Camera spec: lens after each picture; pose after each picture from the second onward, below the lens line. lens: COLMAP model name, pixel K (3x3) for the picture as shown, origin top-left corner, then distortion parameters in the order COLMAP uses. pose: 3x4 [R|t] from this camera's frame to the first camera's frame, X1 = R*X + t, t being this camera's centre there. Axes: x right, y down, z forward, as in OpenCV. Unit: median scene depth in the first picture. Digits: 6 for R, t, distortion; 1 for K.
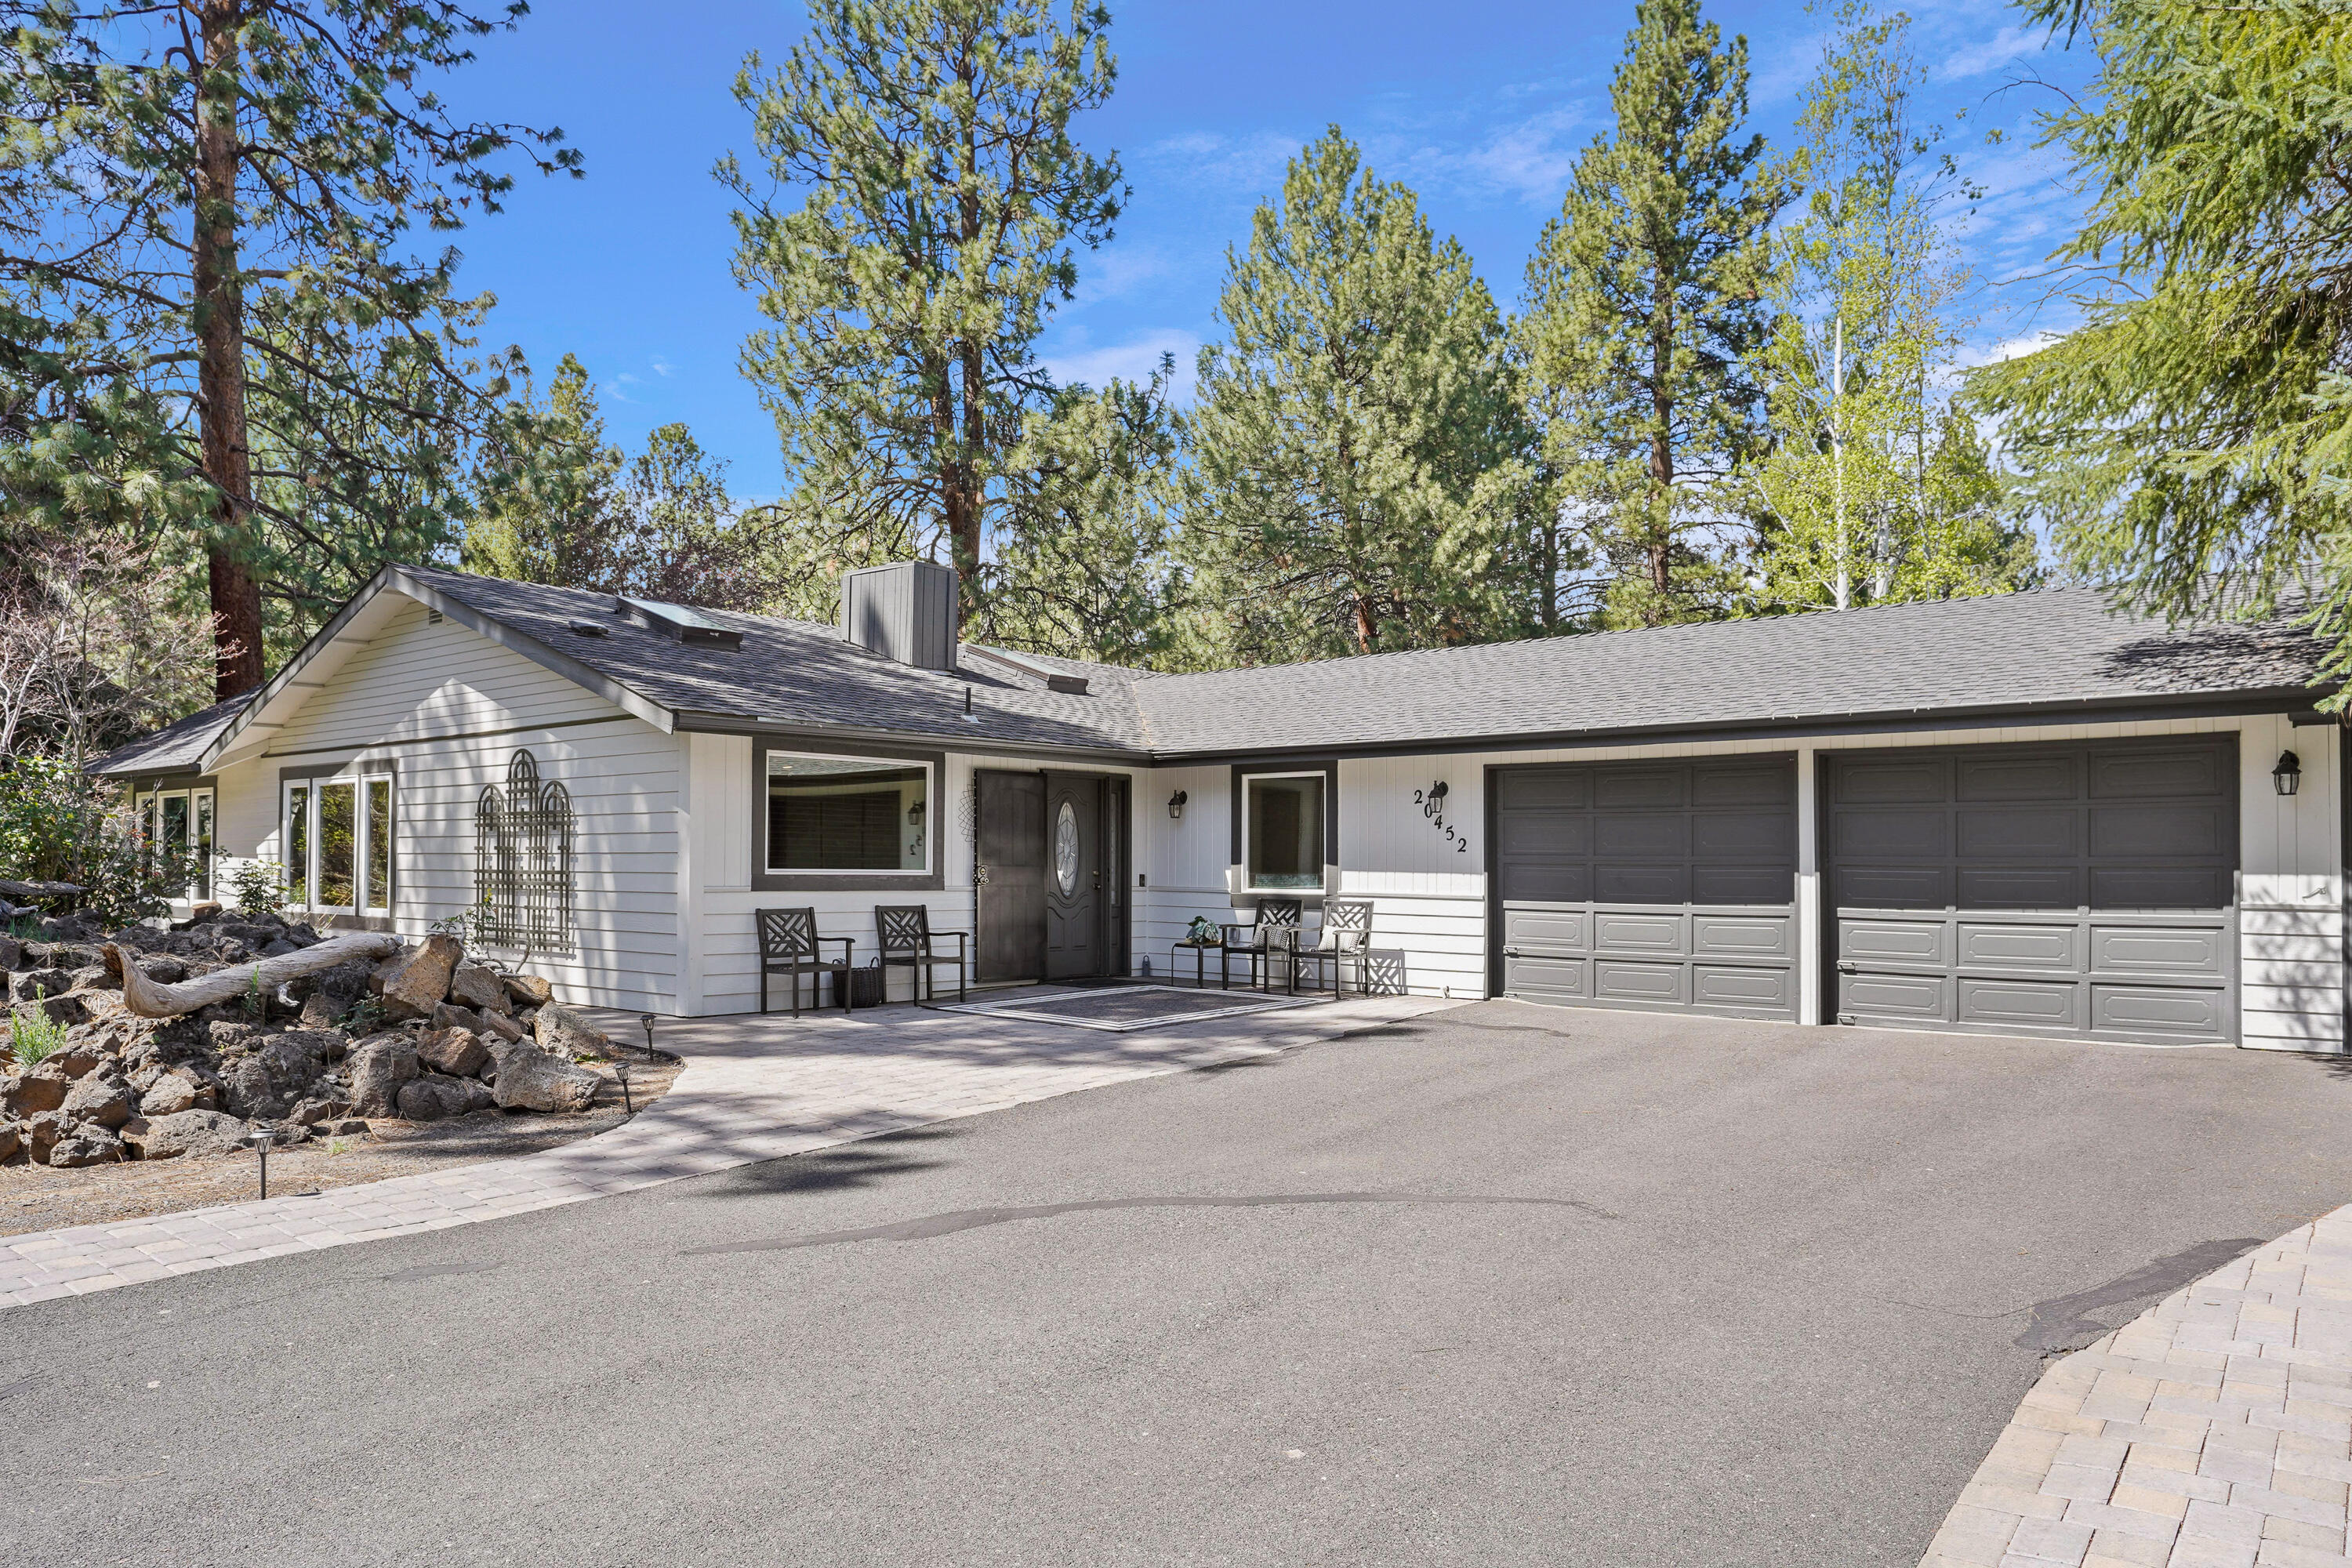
lens RADIAL K [[1636.2, 0, 1173.6], [0, 1636.2, 792.1], [0, 0, 1]] dist [-0.003250, 0.000423]
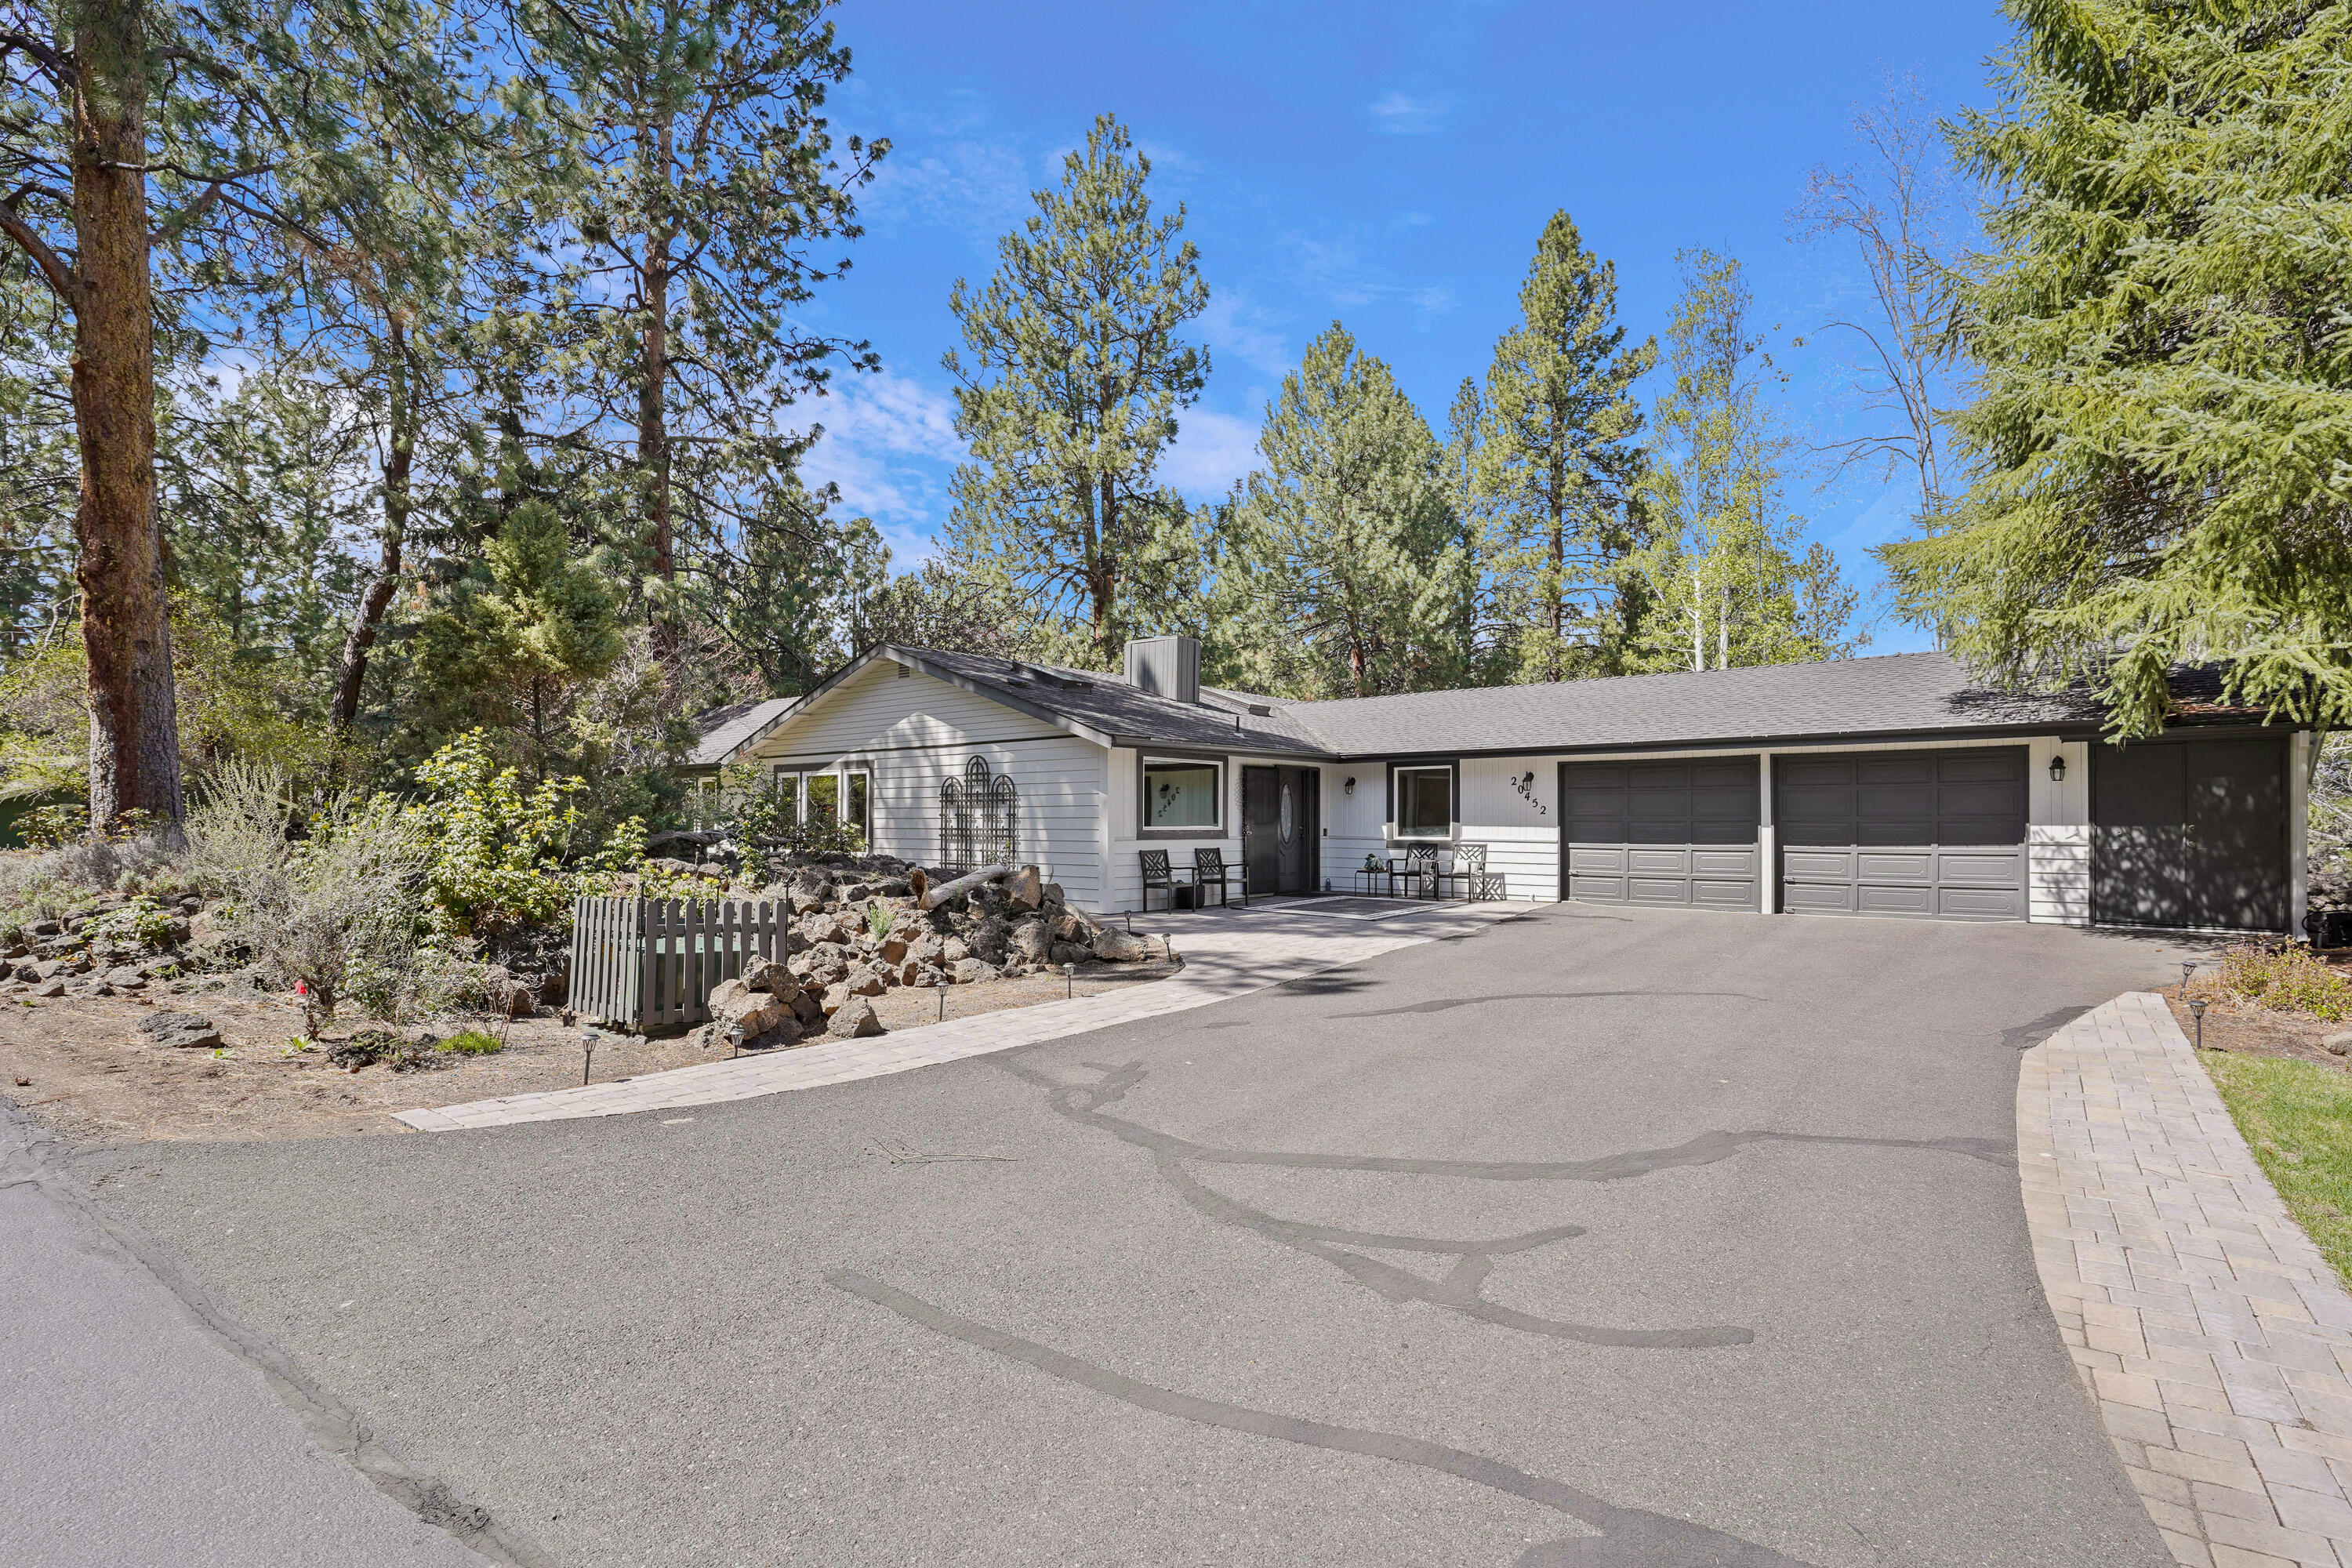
lens RADIAL K [[1157.1, 0, 1179.7], [0, 1157.1, 778.9], [0, 0, 1]] dist [-0.009409, -0.000390]
pose [[0.999949, -0.005429, 0.008564, -0.183570], [0.005357, 0.999950, 0.008420, -0.010083], [-0.008610, -0.008374, 0.999928, -0.159508]]
